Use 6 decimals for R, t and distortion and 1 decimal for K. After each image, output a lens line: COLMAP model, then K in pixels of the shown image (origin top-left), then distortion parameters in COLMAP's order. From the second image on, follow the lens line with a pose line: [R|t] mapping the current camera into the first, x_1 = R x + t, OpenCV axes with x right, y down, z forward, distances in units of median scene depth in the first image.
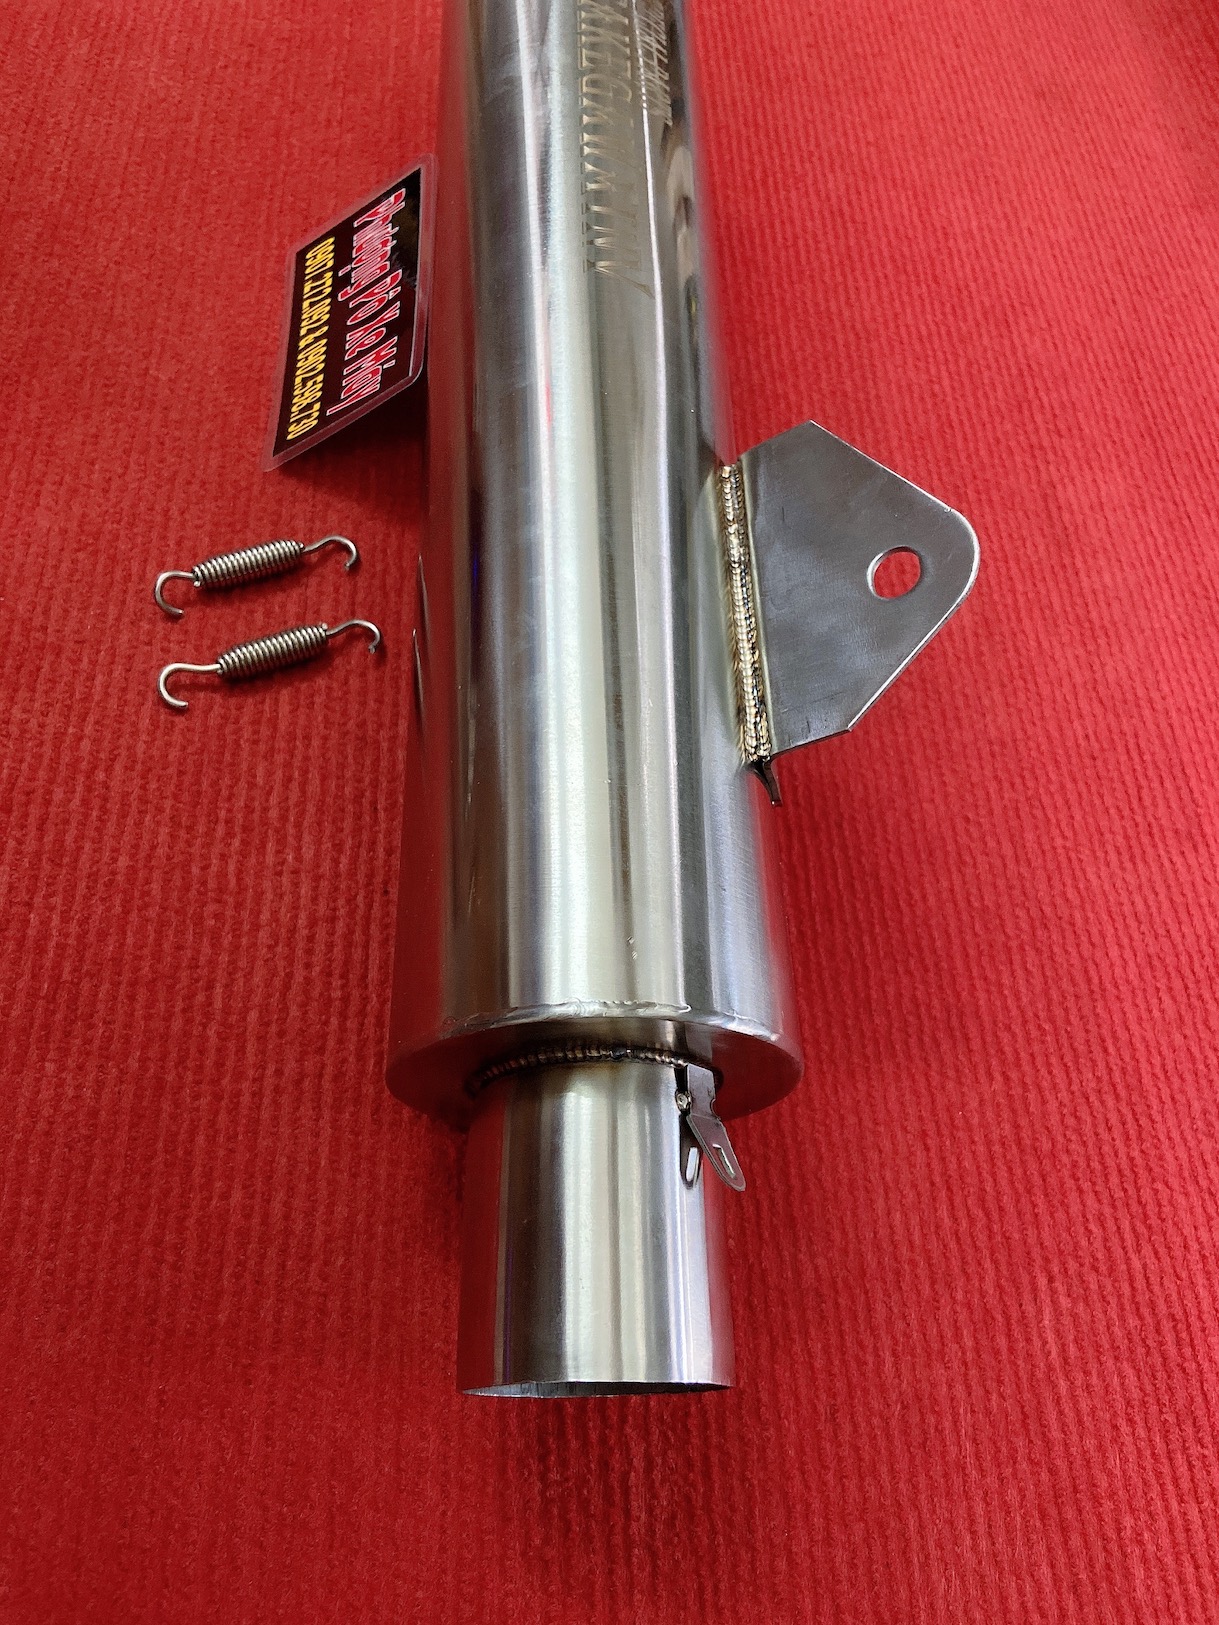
lens RADIAL K [[1234.5, 0, 609.5], [0, 1234.5, 812.5], [0, 0, 1]] dist [0.131654, -0.199738]
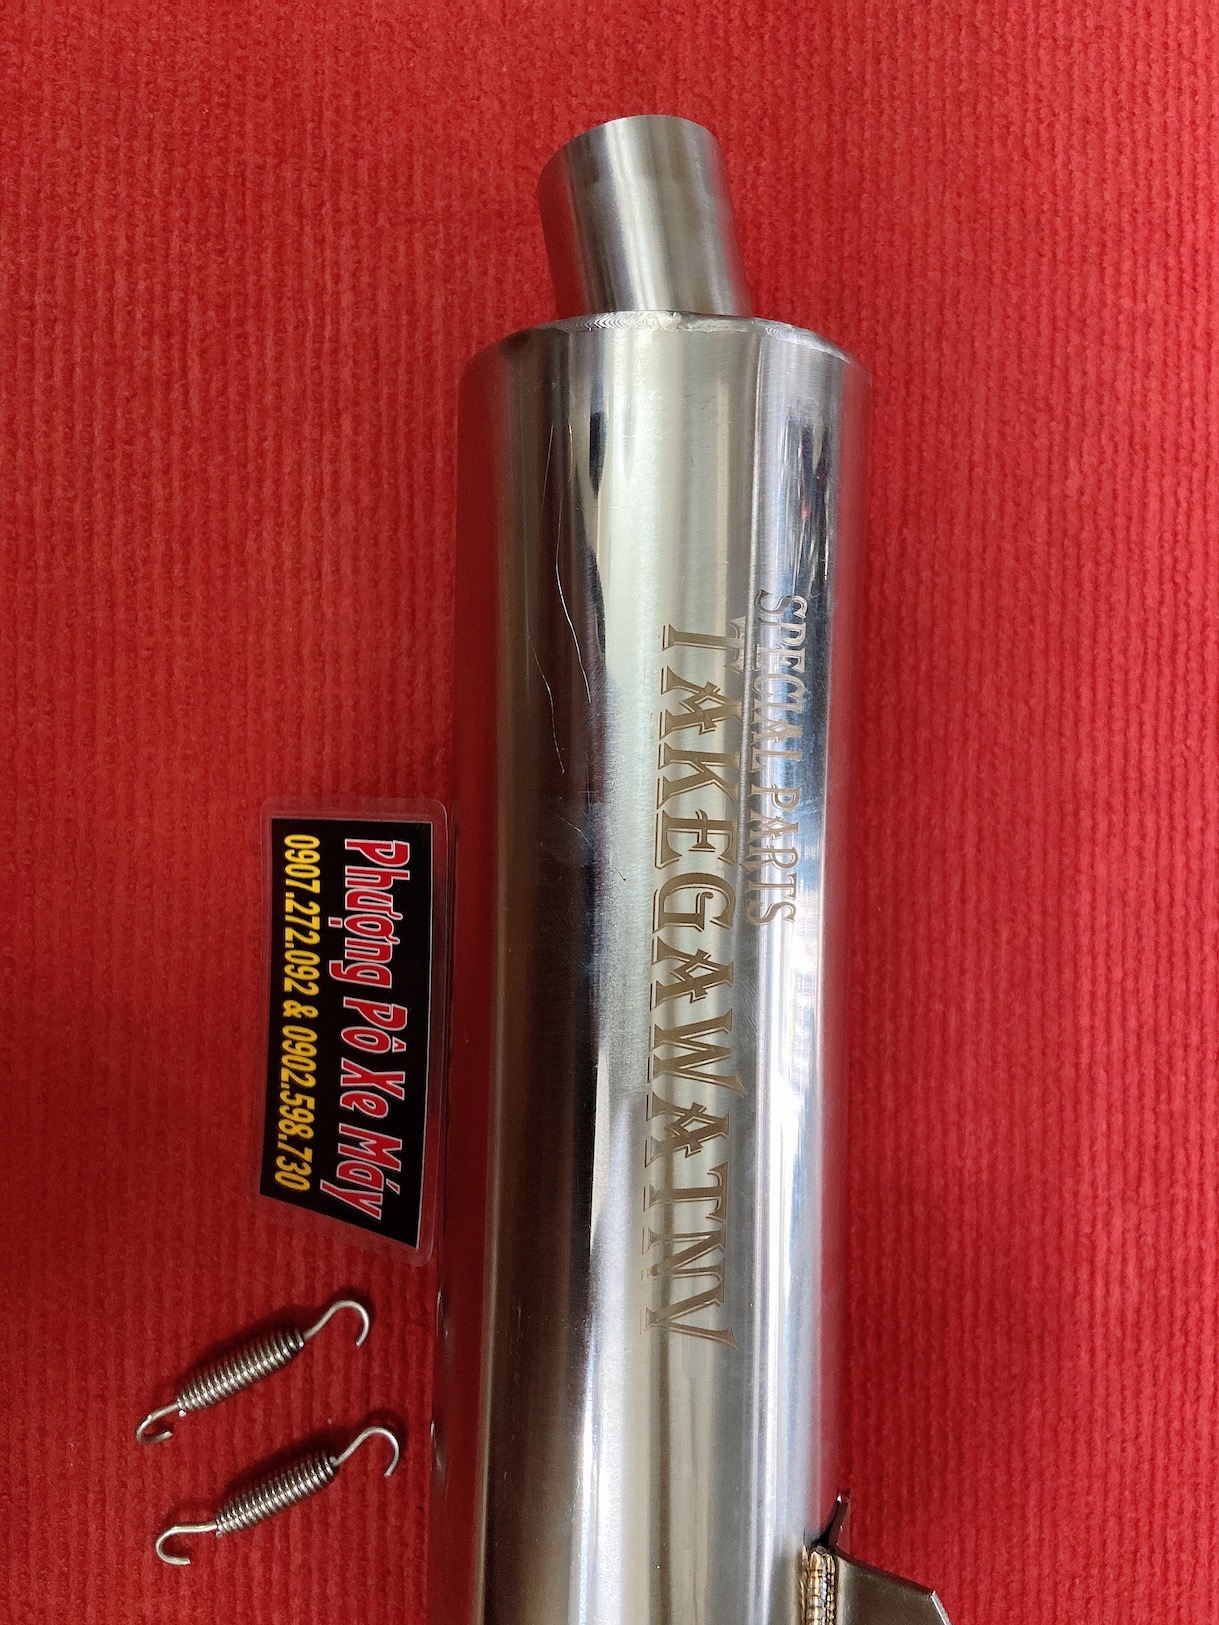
lens RADIAL K [[1234.5, 0, 609.5], [0, 1234.5, 812.5], [0, 0, 1]] dist [0.131654, -0.199738]
pose [[0.994827, 0.058446, -0.083089, 0.004241], [-0.011981, 0.879715, 0.475350, -1.023889], [0.100877, -0.471895, 0.875865, 0.513235]]
